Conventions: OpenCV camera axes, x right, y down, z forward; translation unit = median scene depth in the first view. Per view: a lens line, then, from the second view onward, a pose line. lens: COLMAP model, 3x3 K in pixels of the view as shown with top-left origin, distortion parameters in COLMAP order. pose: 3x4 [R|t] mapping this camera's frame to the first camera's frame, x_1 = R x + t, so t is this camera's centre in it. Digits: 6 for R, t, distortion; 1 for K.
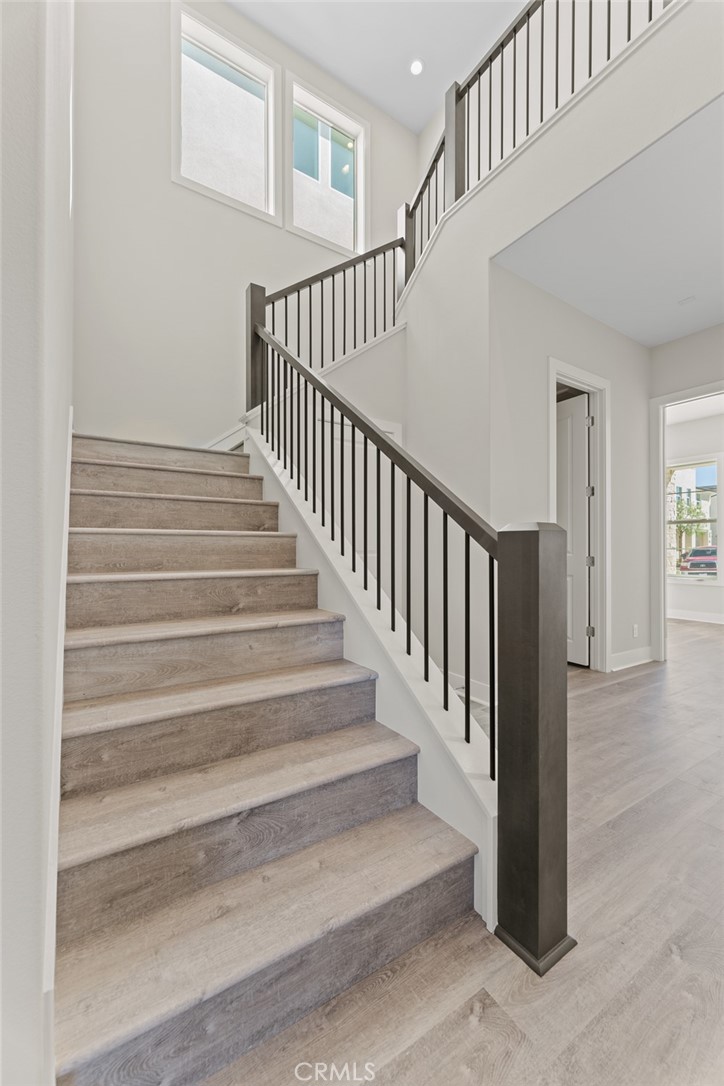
lens RADIAL K [[442.8, 0, 384.1], [0, 442.8, 542.1], [0, 0, 1]] dist [-0.000254, 0.000364]
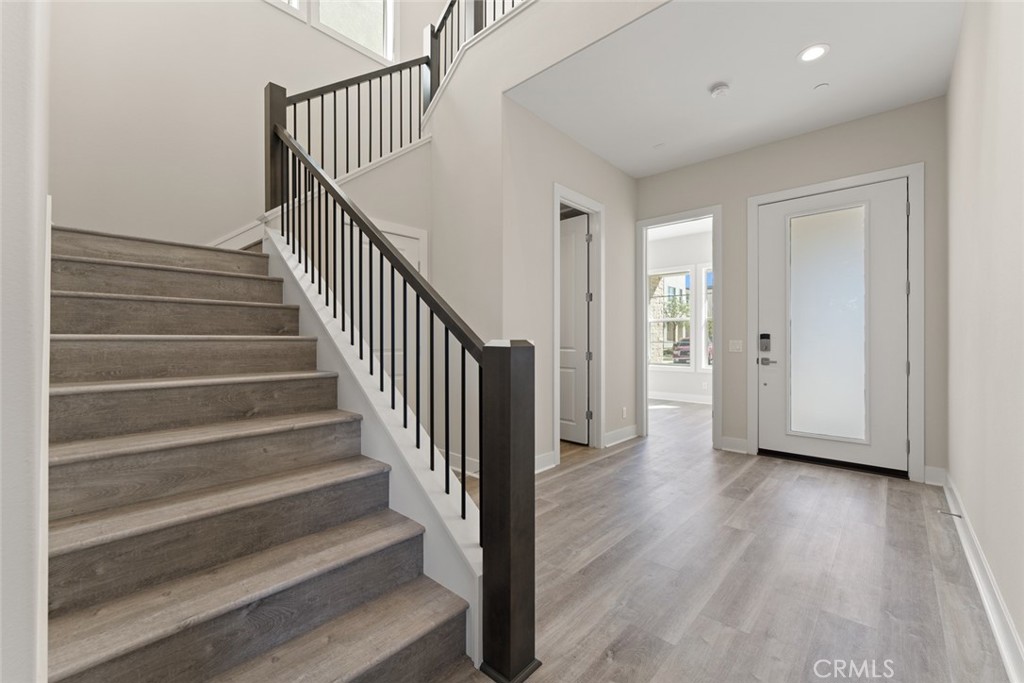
lens RADIAL K [[417.5, 0, 522.3], [0, 417.5, 336.6], [0, 0, 1]] dist [-0.000254, 0.000364]
pose [[0.971917, -0.003290, 0.235300, 0.057272], [0.001577, 0.999971, 0.007467, -0.037582], [-0.235318, -0.006886, 0.971894, -0.101517]]
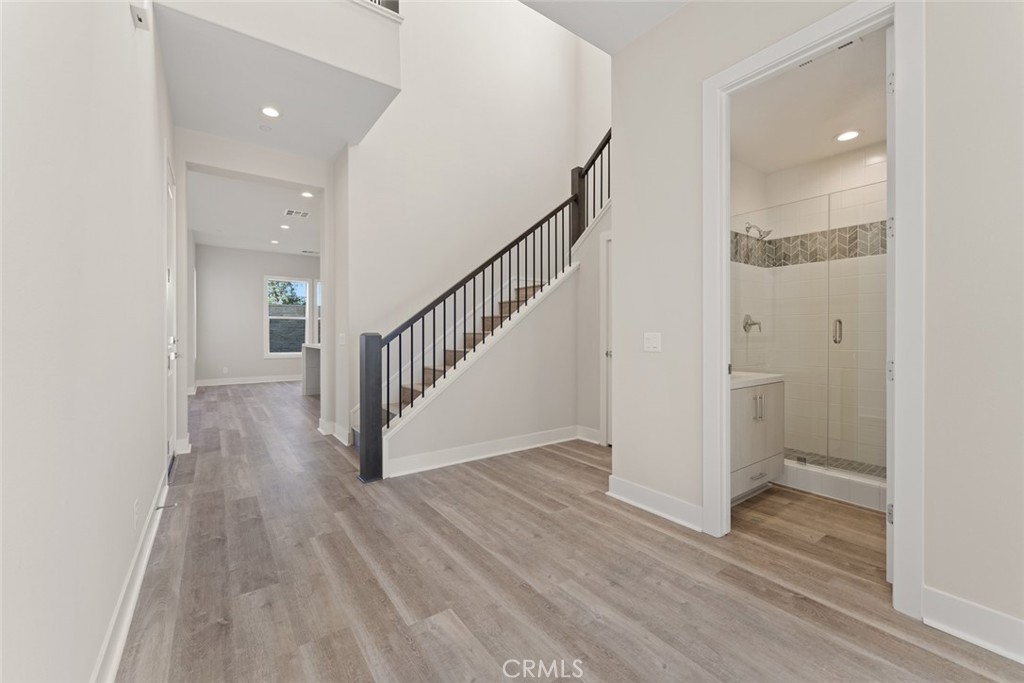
lens RADIAL K [[417.5, 0, 511.0], [0, 417.5, 345.4], [0, 0, 1]] dist [-0.000254, 0.000364]
pose [[0.014231, 0.025658, -0.999569, 1.876015], [0.016222, 0.999533, 0.025888, -0.018743], [0.999767, -0.016584, 0.013809, 1.162598]]
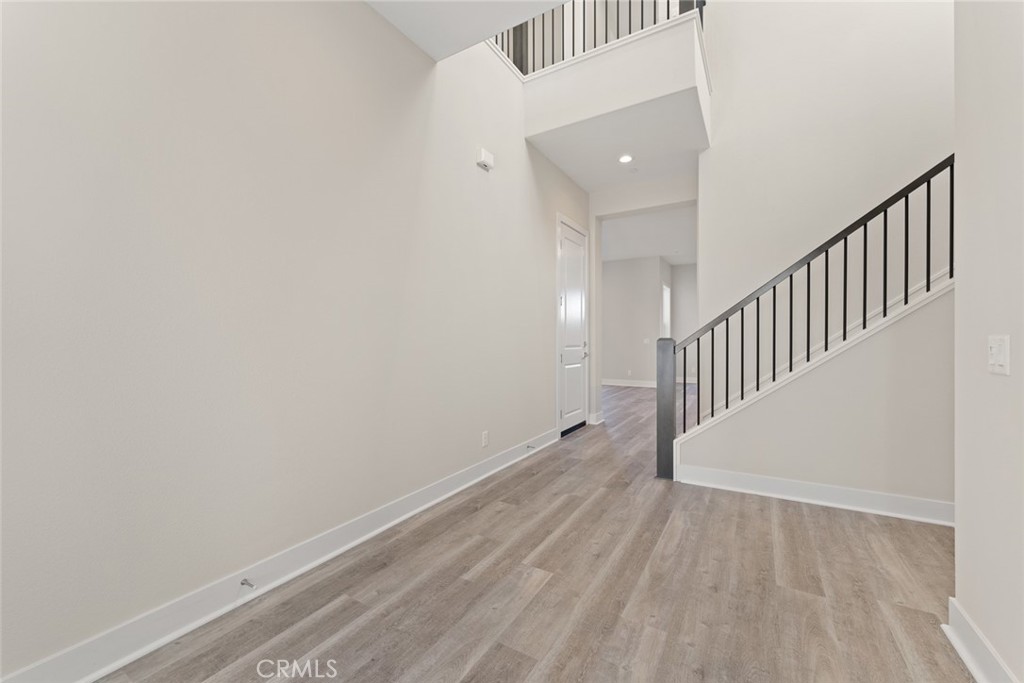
lens RADIAL K [[417.5, 0, 504.4], [0, 417.5, 346.5], [0, 0, 1]] dist [-0.000254, 0.000364]
pose [[-0.919863, 0.008599, -0.392145, 1.509445], [0.008132, 0.999963, 0.002851, -0.006784], [0.392155, -0.000567, -0.919899, 1.955255]]
